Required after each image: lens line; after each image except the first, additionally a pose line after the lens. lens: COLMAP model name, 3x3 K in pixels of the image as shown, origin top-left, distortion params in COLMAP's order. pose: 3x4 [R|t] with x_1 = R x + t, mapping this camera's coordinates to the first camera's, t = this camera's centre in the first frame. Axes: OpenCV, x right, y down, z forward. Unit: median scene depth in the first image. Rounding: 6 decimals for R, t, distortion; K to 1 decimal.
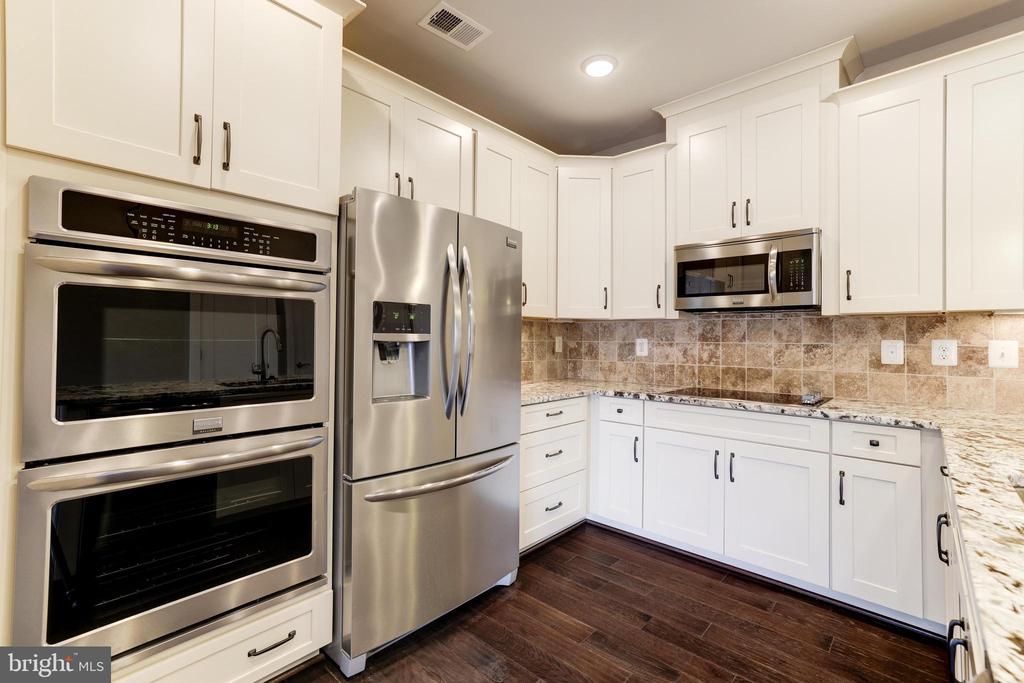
lens RADIAL K [[455.0, 0, 508.5], [0, 455.0, 333.2], [0, 0, 1]] dist [0.002102, 0.000788]
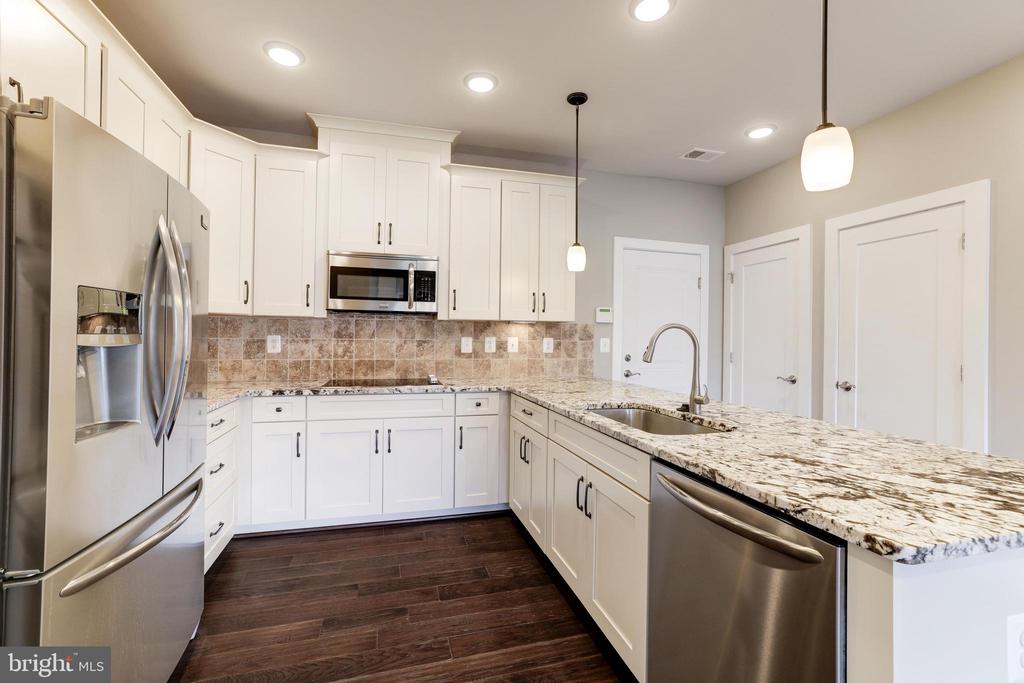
lens RADIAL K [[435.8, 0, 505.1], [0, 435.8, 333.4], [0, 0, 1]] dist [-0.035741, 0.014047]
pose [[0.524483, 0.003766, 0.851413, -0.318336], [-0.016540, 0.999847, 0.005767, -0.007783], [-0.851260, -0.017107, 0.524465, 0.112137]]
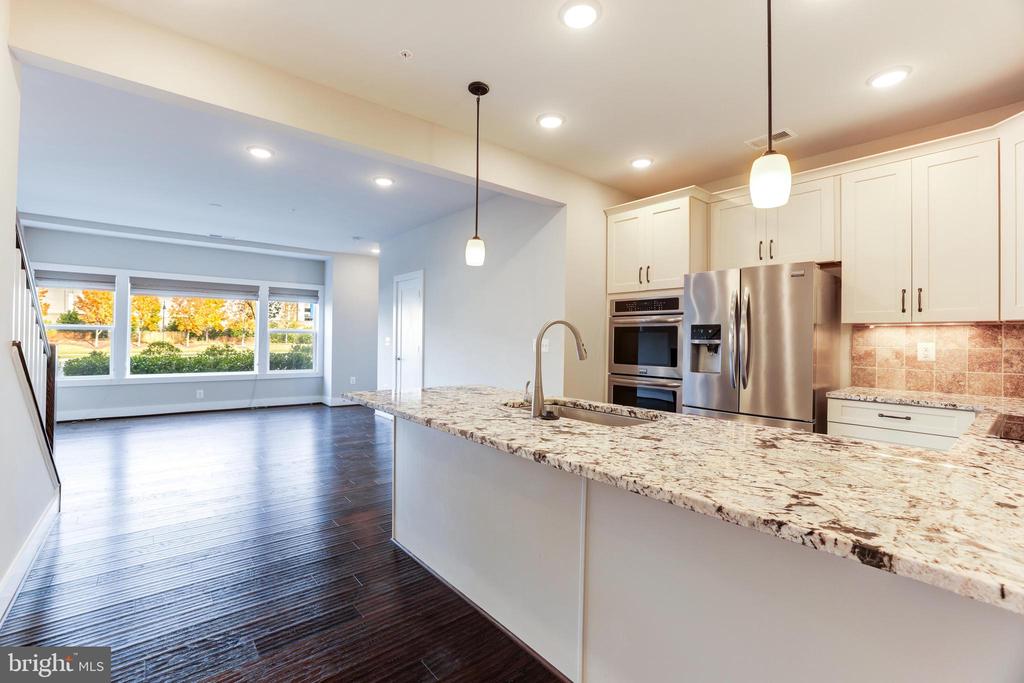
lens RADIAL K [[427.4, 0, 480.7], [0, 427.4, 334.1], [0, 0, 1]] dist [-0.020032, 0.012561]
pose [[-0.165678, -0.017866, -0.986018, 1.214441], [-0.002962, 0.999840, -0.017619, 0.008032], [0.986175, 0.000001, -0.165705, 0.224806]]
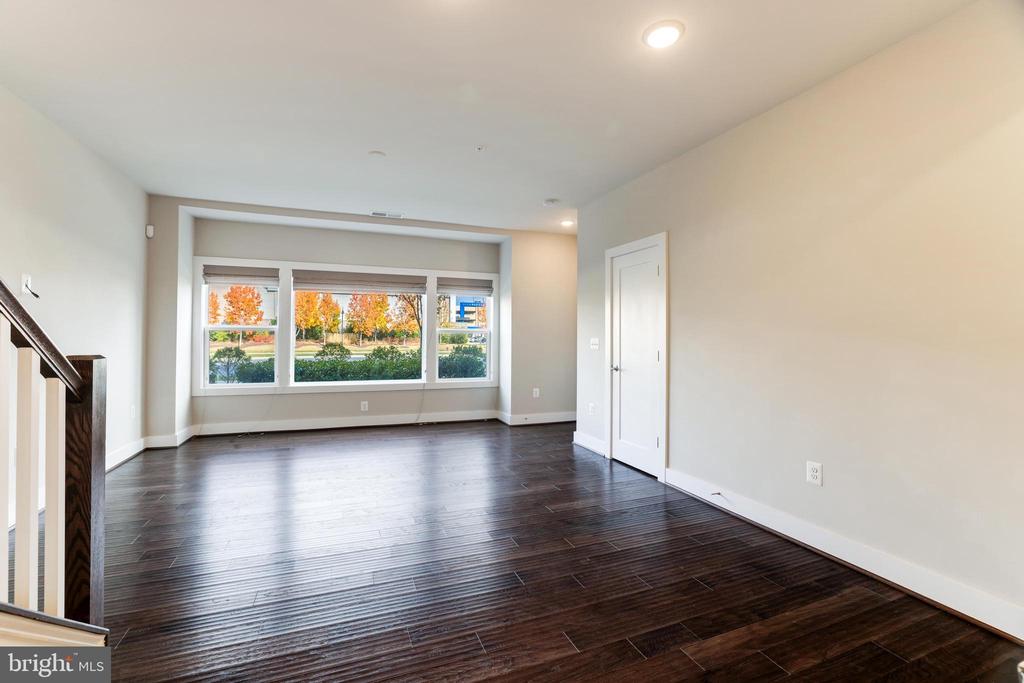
lens RADIAL K [[425.4, 0, 499.0], [0, 425.4, 332.0], [0, 0, 1]] dist [-0.018490, -0.000177]
pose [[-0.440772, -0.019214, -0.897413, 0.556113], [0.000064, 0.999770, -0.021437, -0.002181], [0.897619, -0.009507, -0.440670, -0.342279]]
